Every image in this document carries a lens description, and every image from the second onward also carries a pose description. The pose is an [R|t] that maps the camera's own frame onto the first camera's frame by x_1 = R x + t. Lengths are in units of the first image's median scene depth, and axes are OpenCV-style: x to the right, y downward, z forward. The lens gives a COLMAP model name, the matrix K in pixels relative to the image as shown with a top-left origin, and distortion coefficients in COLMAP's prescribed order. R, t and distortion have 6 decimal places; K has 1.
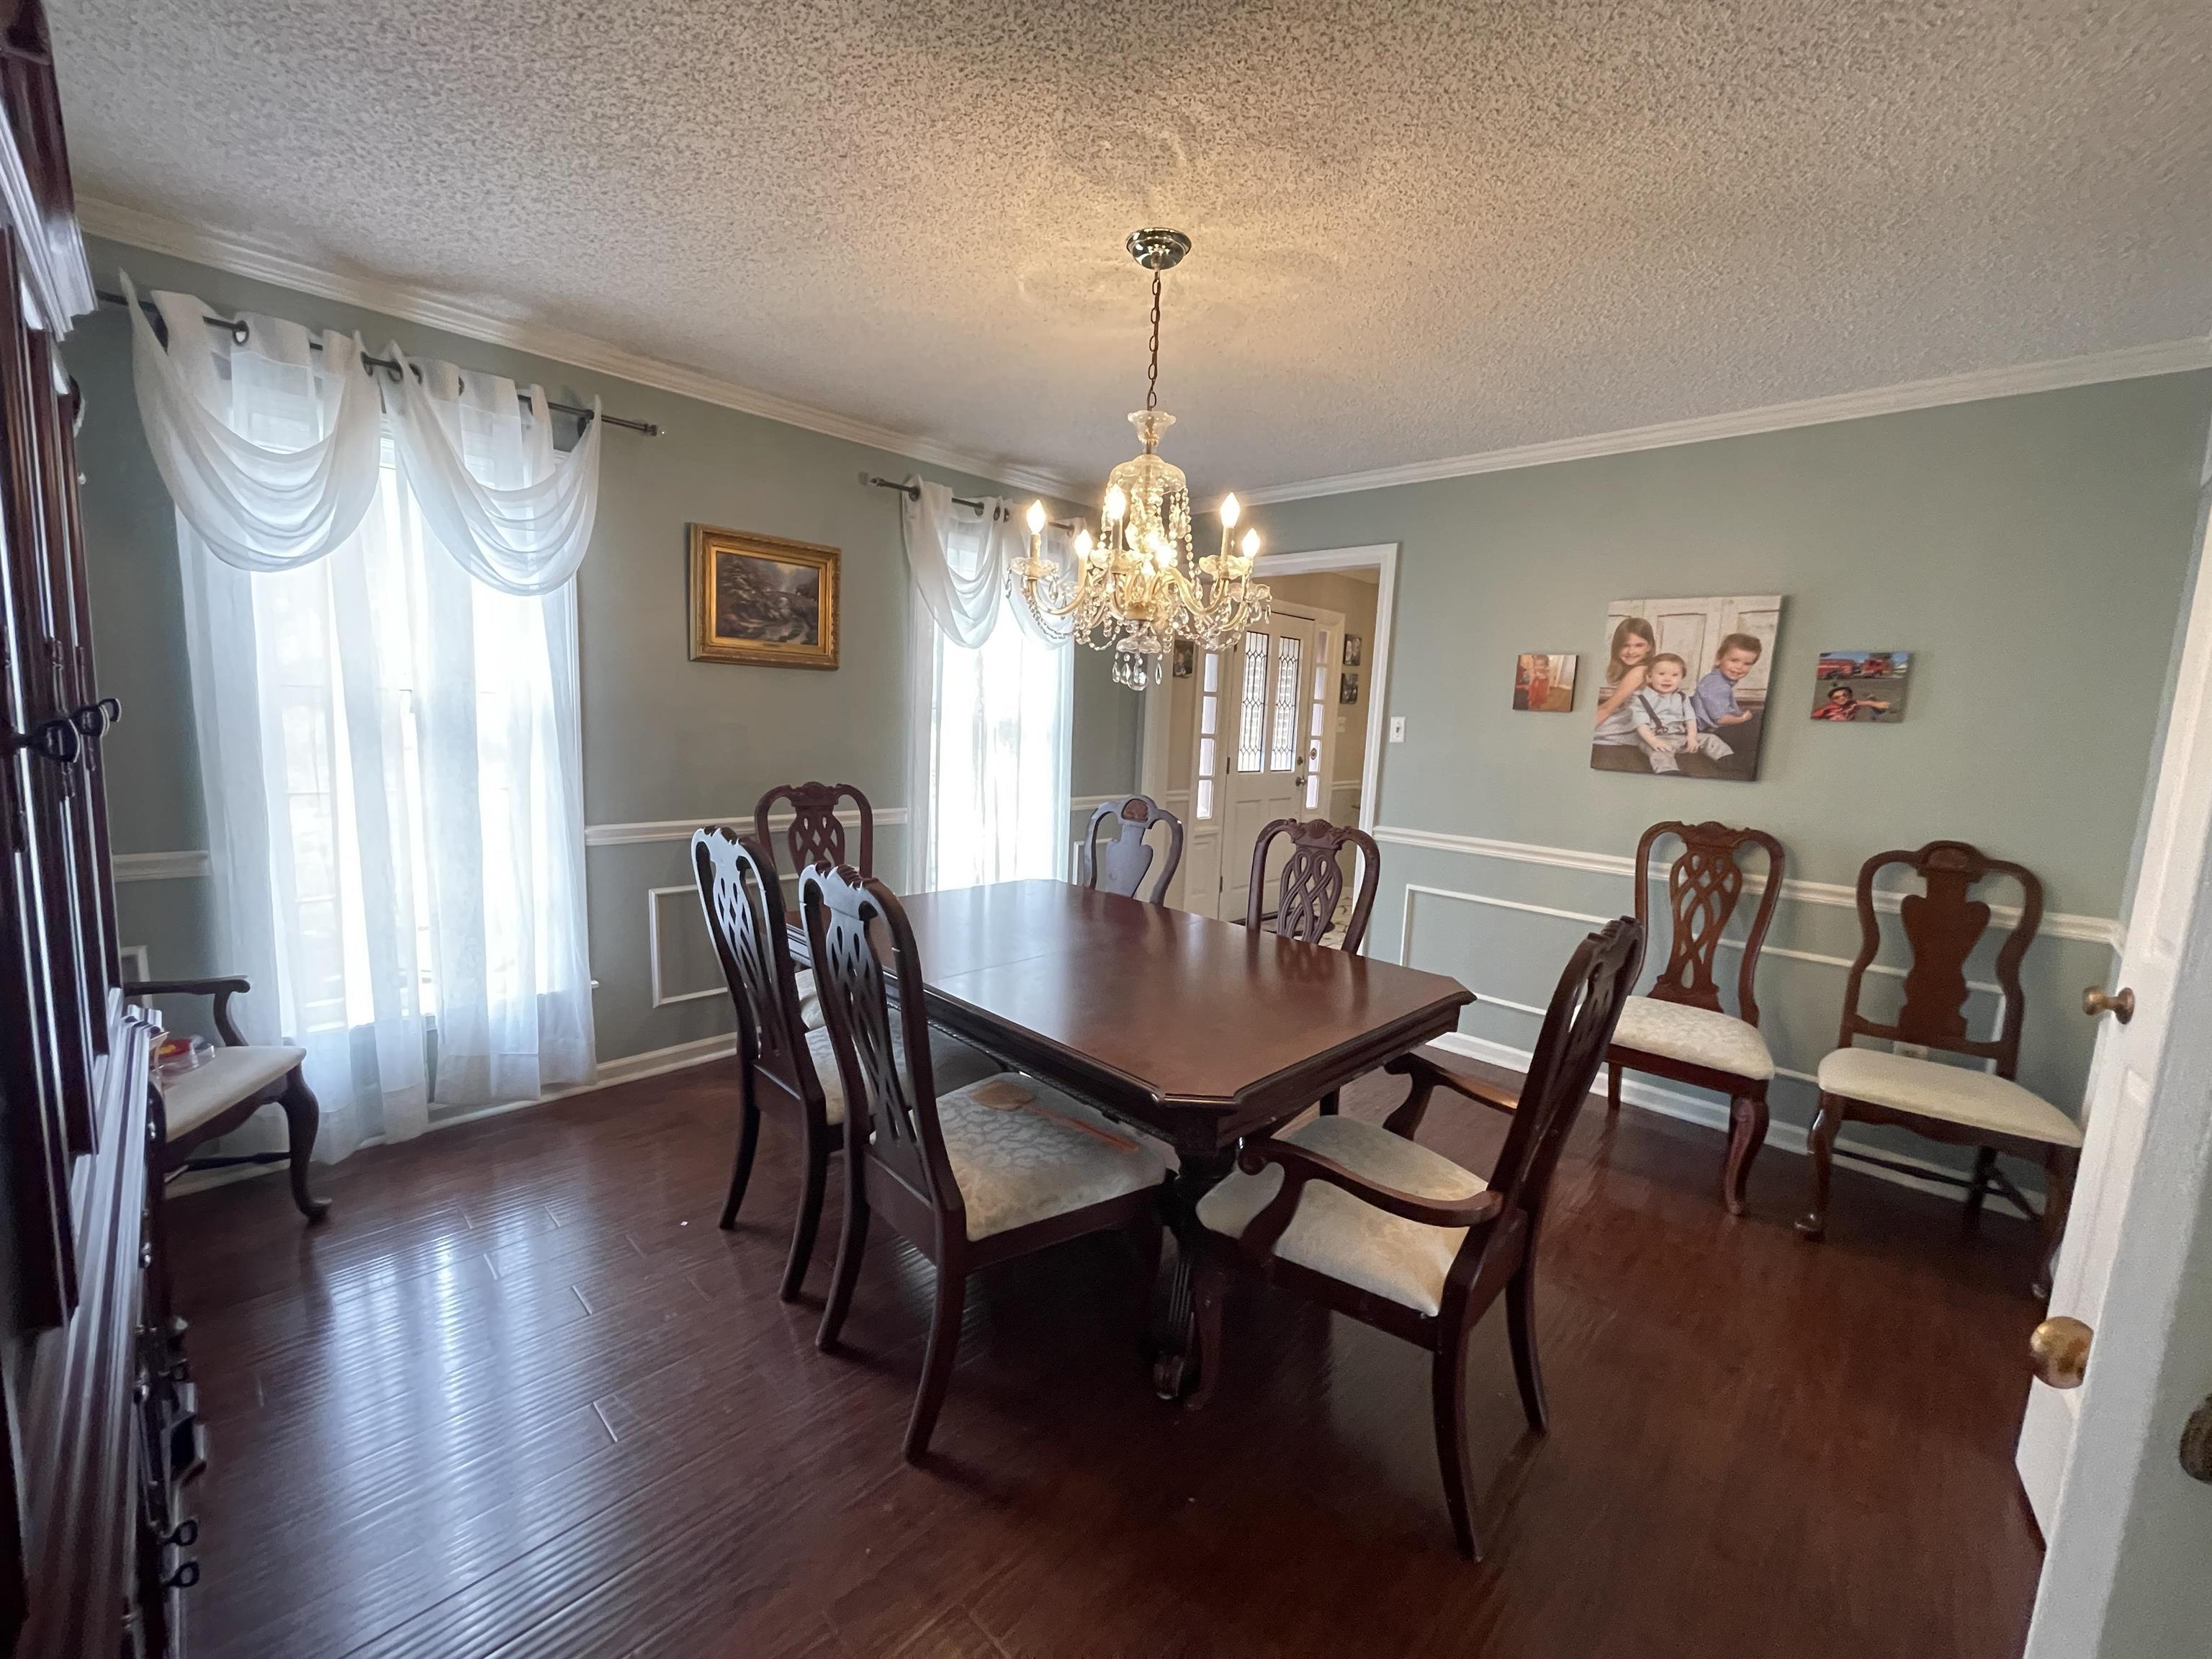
lens RADIAL K [[891.5, 0, 1095.2], [0, 891.5, 827.5], [0, 0, 1]] dist [0.002879, 0.000833]
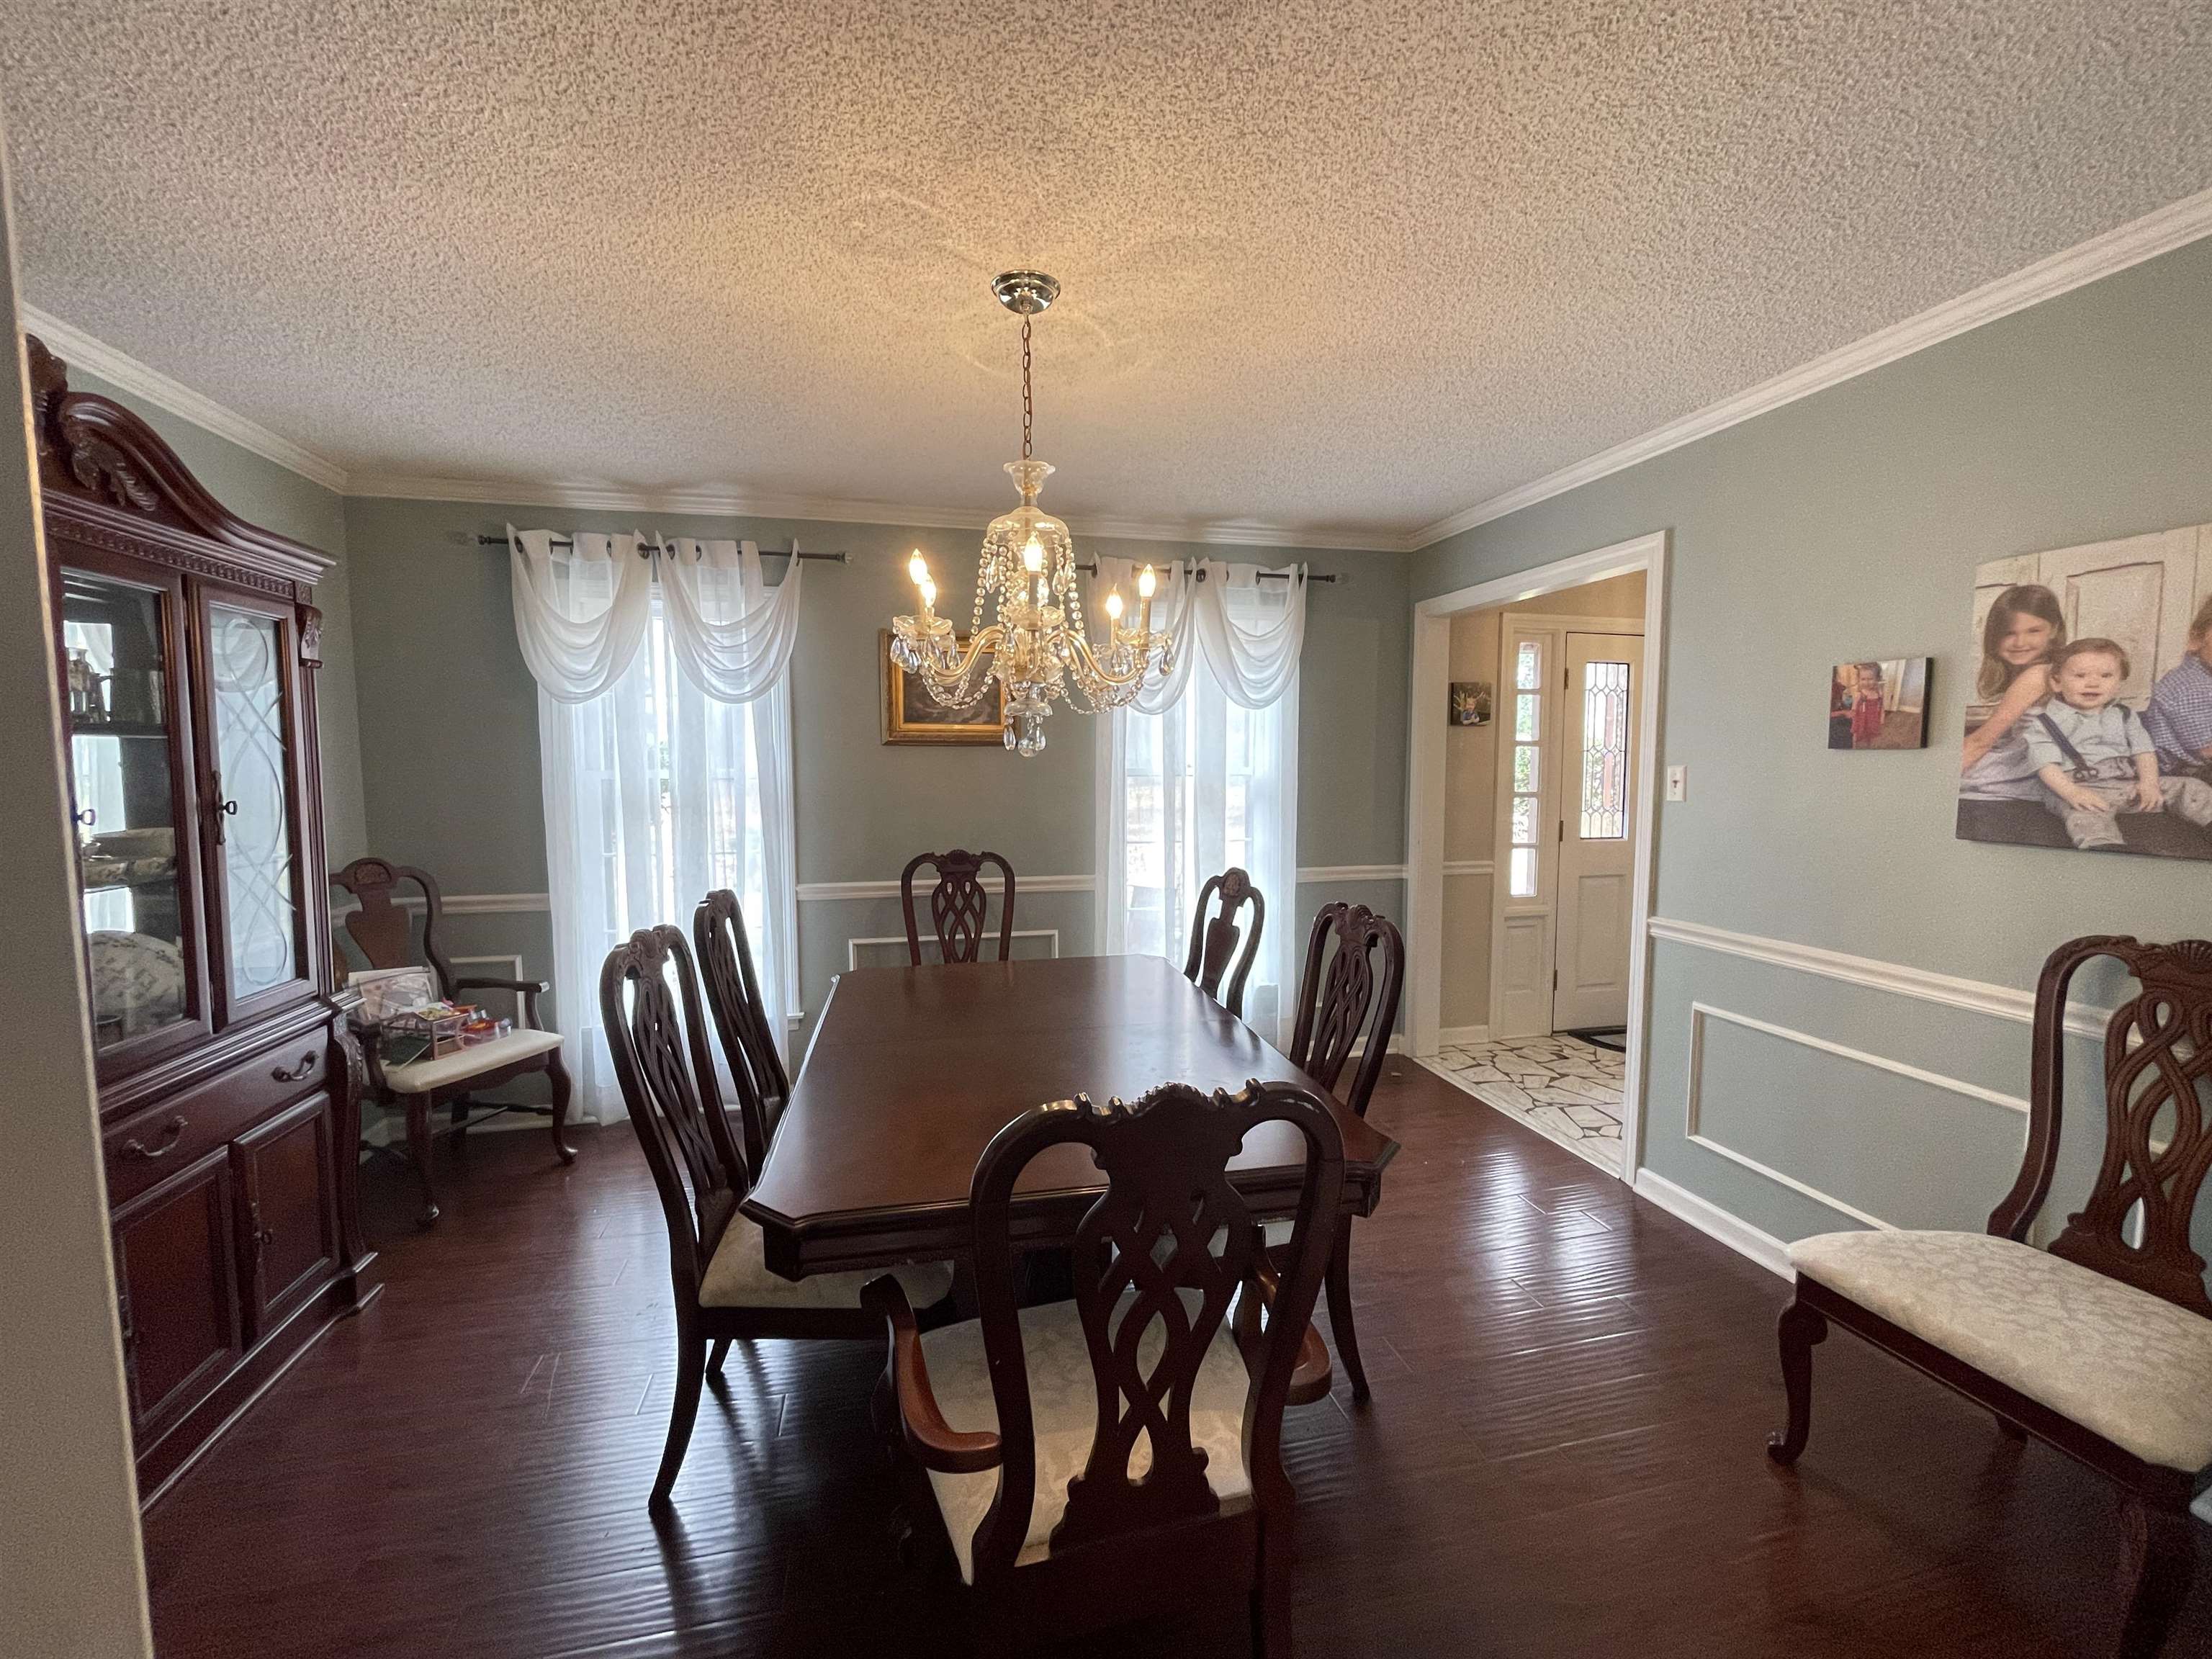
lens RADIAL K [[891.5, 0, 1109.4], [0, 891.5, 836.7], [0, 0, 1]] dist [0.002879, 0.000833]
pose [[0.839819, 0.001789, -0.542863, 0.423587], [-0.034011, 0.998203, -0.049326, -0.019474], [0.541800, 0.059888, 0.838371, 0.188238]]
